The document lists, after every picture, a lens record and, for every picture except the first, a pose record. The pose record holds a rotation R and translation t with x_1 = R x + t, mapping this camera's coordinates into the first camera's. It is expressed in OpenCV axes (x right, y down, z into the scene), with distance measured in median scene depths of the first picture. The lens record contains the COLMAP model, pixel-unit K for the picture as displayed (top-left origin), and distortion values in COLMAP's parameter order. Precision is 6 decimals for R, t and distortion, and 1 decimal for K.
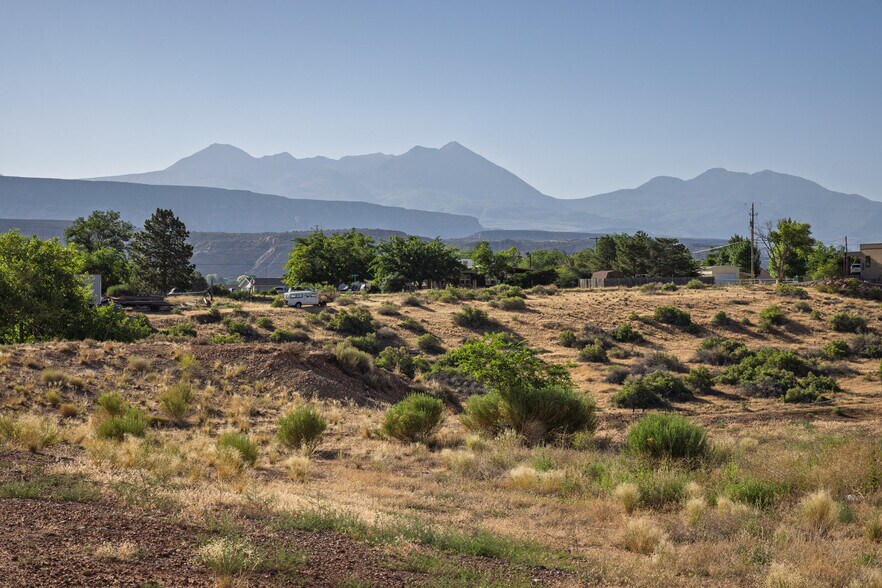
lens RADIAL K [[1844.9, 0, 433.2], [0, 1844.9, 290.3], [0, 0, 1]] dist [0.033092, 0.000000]
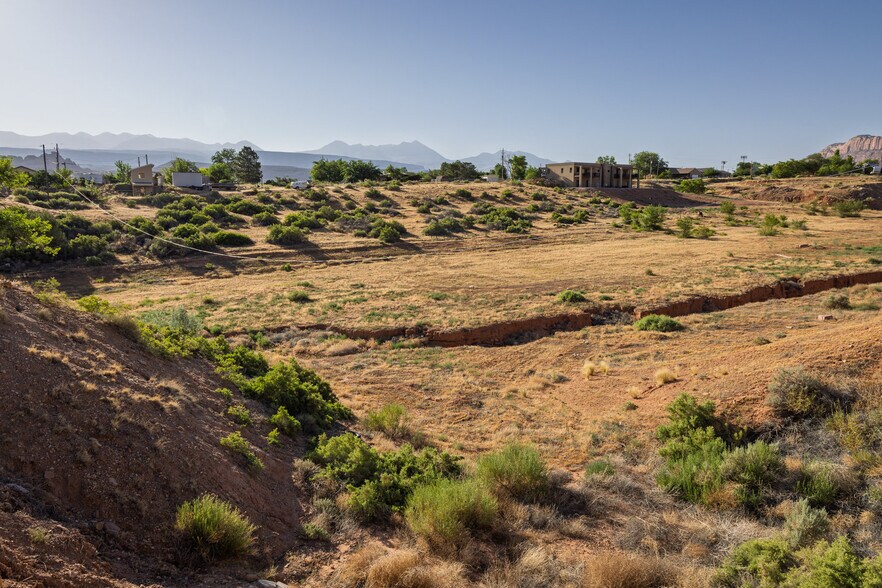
lens RADIAL K [[593.8, 0, 440.6], [0, 593.8, 292.3], [0, 0, 1]] dist [0.006630, -0.003179]
pose [[0.998662, -0.005363, 0.051442, 0.062557], [-0.003405, 0.985632, 0.168870, 0.010590], [-0.051609, -0.168819, 0.984295, 0.253324]]
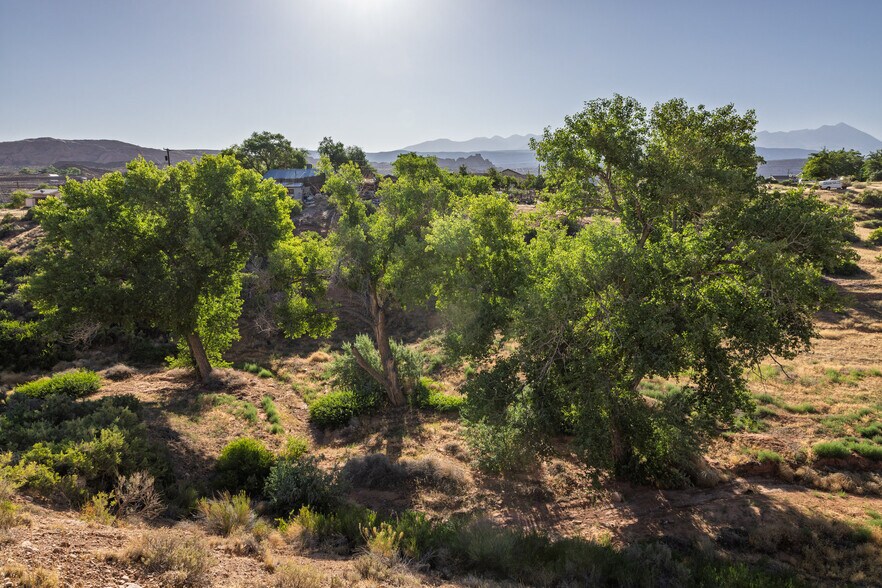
lens RADIAL K [[593.8, 0, 452.9], [0, 593.8, 294.1], [0, 0, 1]] dist [0.006630, -0.003179]
pose [[0.851972, 0.085885, -0.516495, -0.075624], [0.008952, 0.983921, 0.178378, 0.002814], [0.523510, -0.156597, 0.837505, 0.319781]]
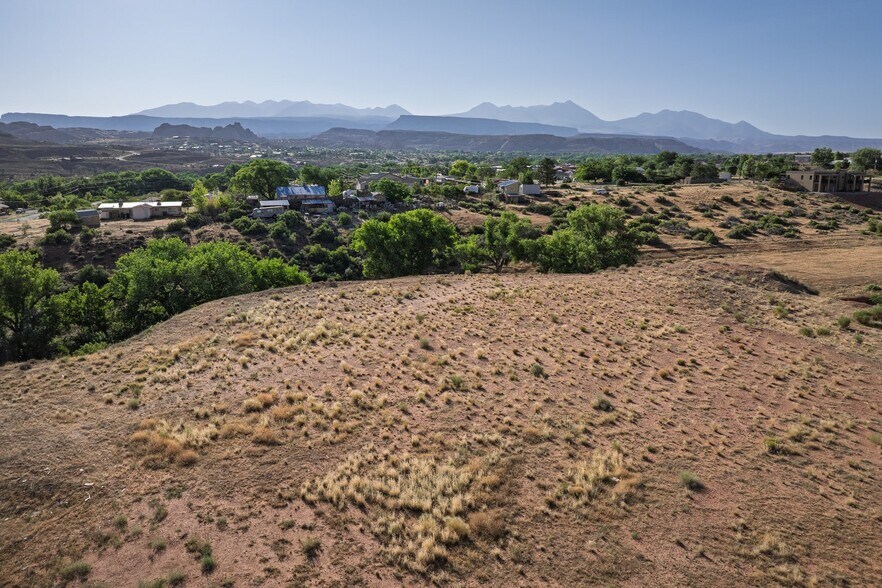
lens RADIAL K [[623.4, 0, 439.0], [0, 623.4, 288.1], [0, 0, 1]] dist [-0.047046, 0.014289]
pose [[0.982708, 0.038675, -0.181077, -0.142527], [0.000426, 0.977467, 0.211086, -0.056036], [0.185161, -0.207513, 0.960549, -0.077503]]
